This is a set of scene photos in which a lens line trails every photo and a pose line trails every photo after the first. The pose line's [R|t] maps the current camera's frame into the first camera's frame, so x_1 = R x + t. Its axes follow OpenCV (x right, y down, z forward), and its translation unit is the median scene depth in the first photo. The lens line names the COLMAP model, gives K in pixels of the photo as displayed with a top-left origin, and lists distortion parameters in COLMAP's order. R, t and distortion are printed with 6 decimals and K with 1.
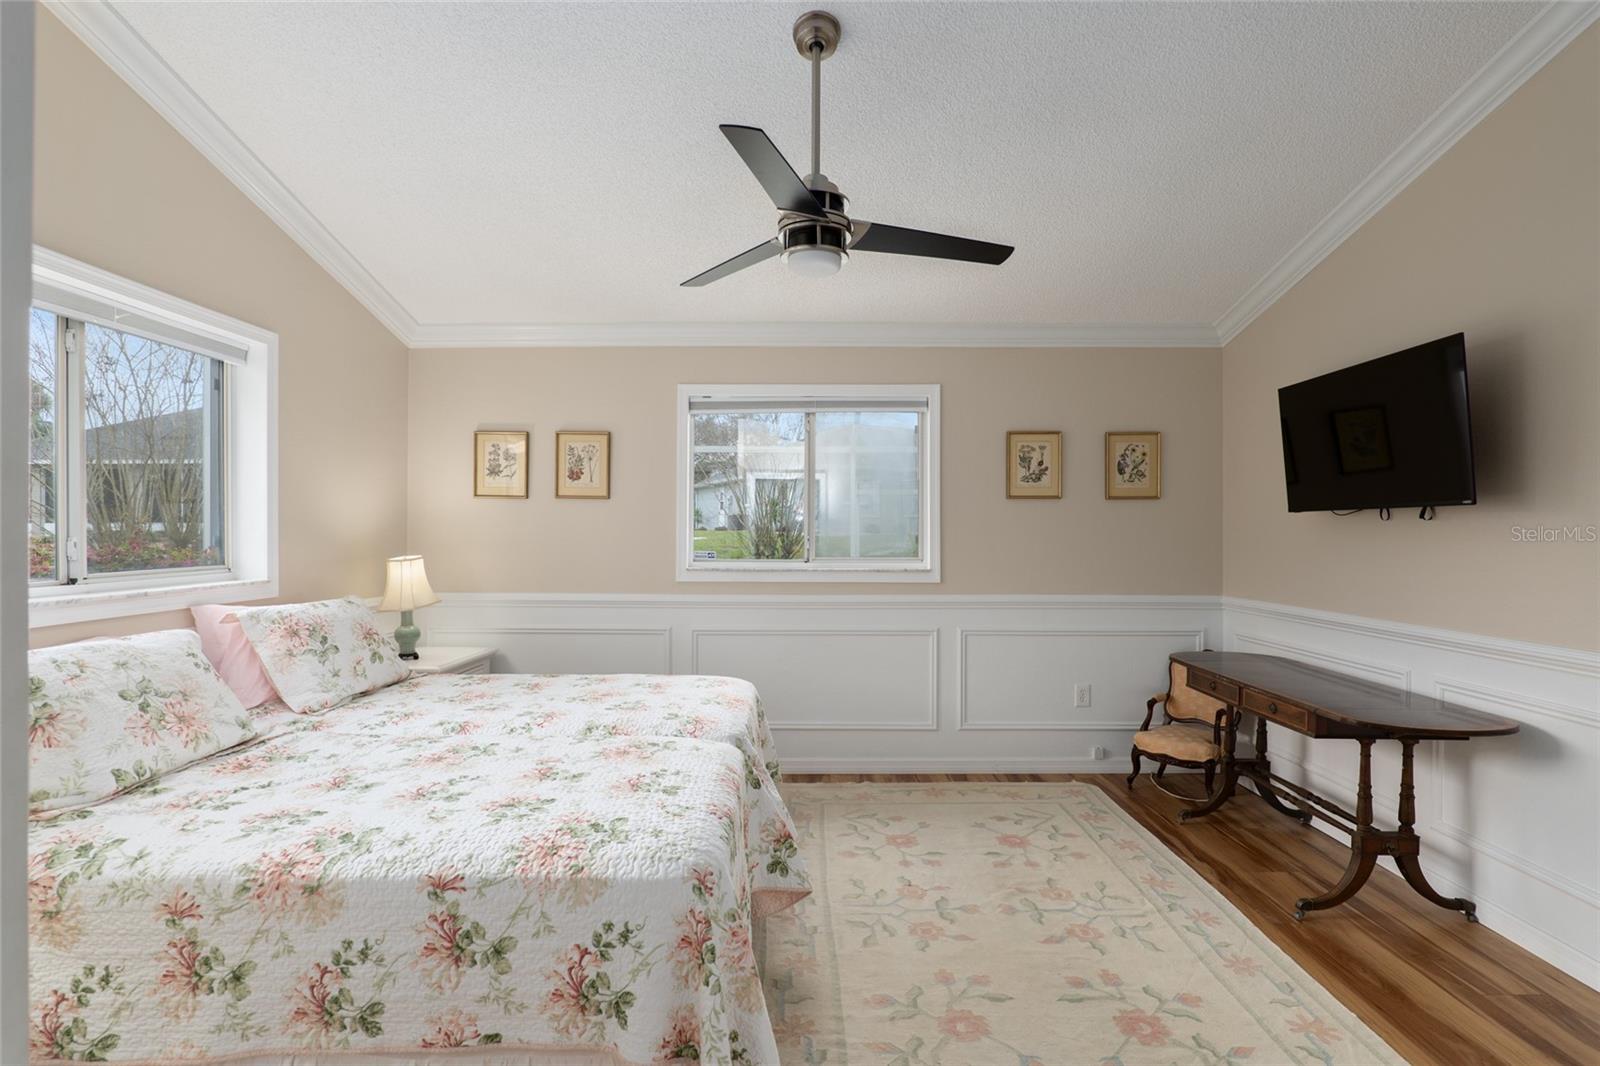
lens RADIAL K [[754.9, 0, 800.0], [0, 754.9, 533.0], [0, 0, 1]] dist [-0.024427, 0.000130]
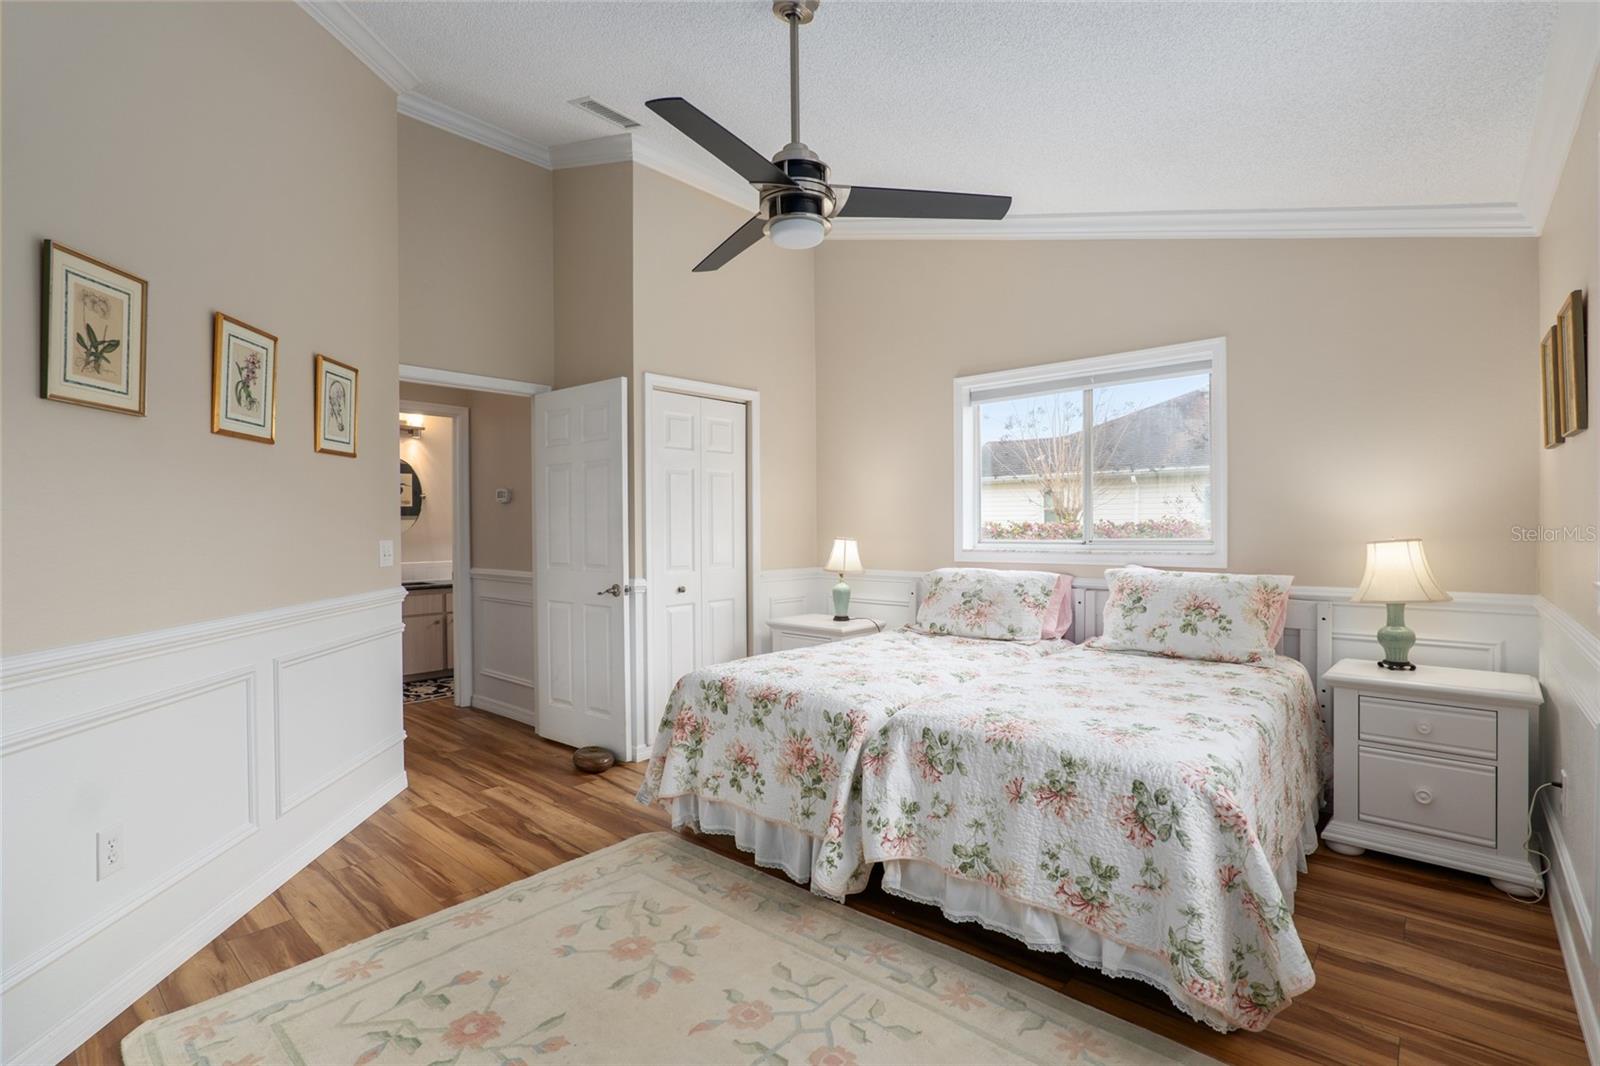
lens RADIAL K [[749.7, 0, 797.9], [0, 749.7, 533.8], [0, 0, 1]] dist [-0.024427, 0.006872]
pose [[-0.662593, 0.008510, -0.748932, 0.758792], [0.003403, 0.999959, 0.008352, 0.029049], [0.748972, 0.002985, -0.662595, 1.655700]]
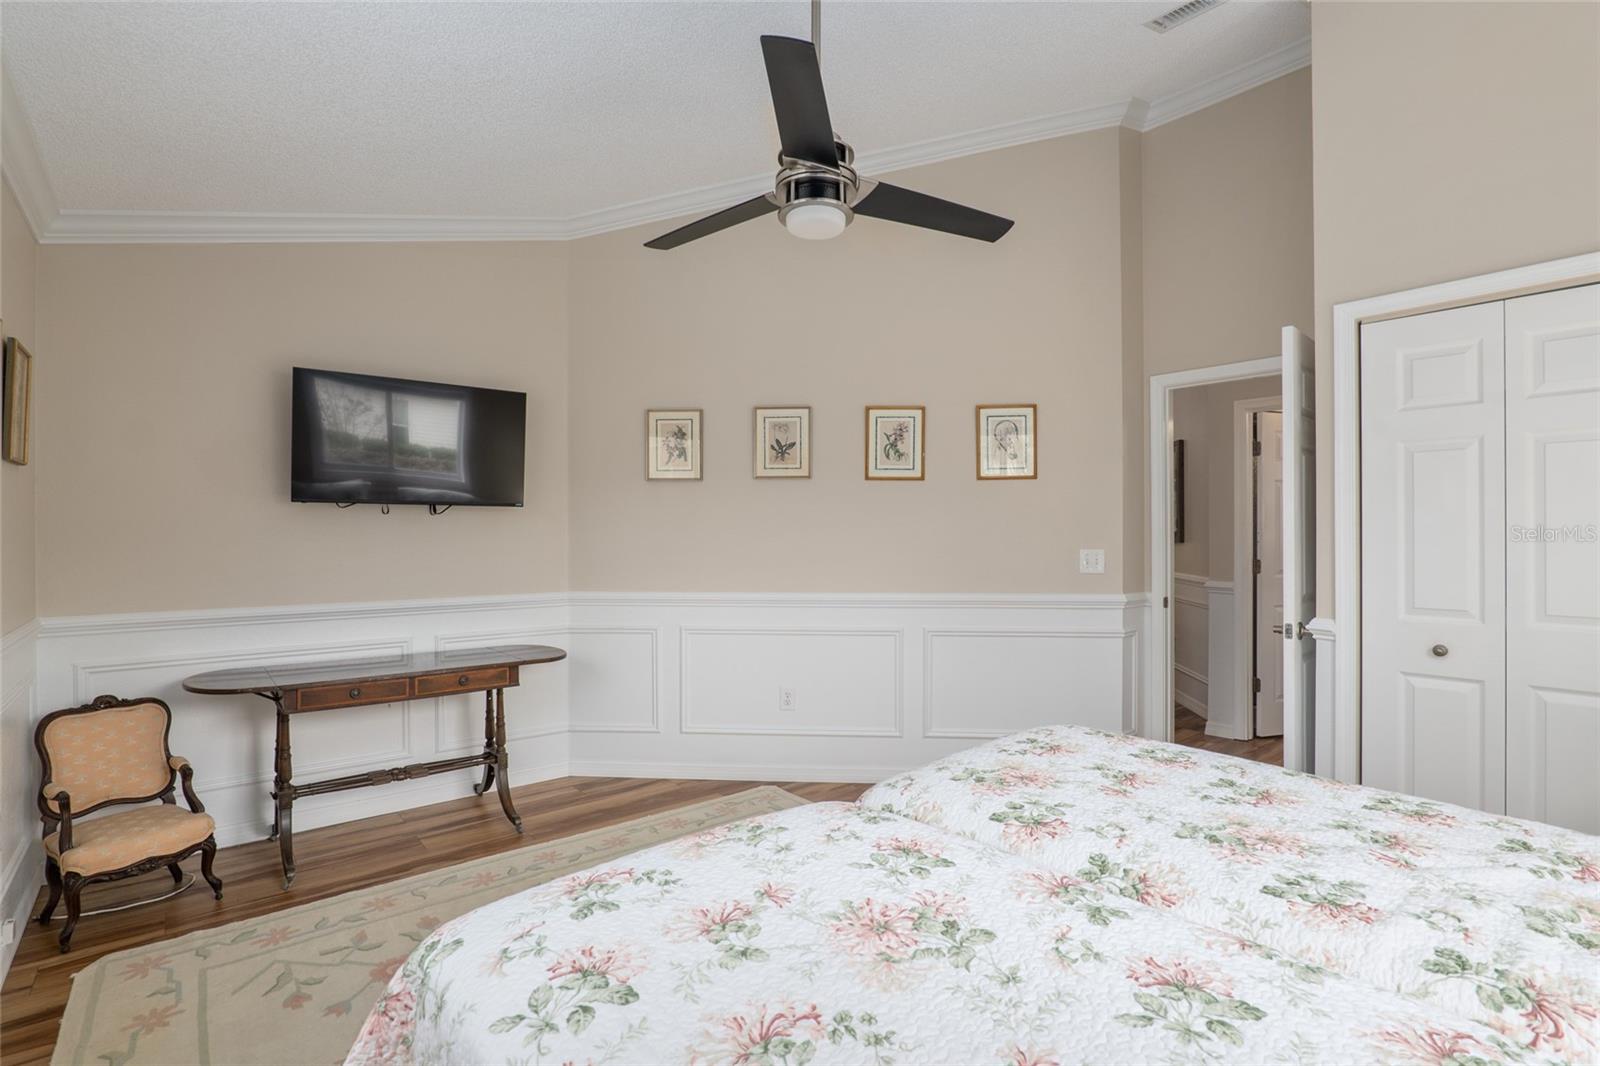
lens RADIAL K [[749.7, 0, 797.9], [0, 749.7, 533.8], [0, 0, 1]] dist [-0.024427, 0.006872]
pose [[-0.643561, -0.004812, 0.765379, -0.654233], [0.000663, 0.999976, 0.006844, 0.006634], [-0.765394, 0.004912, -0.643543, 1.593267]]
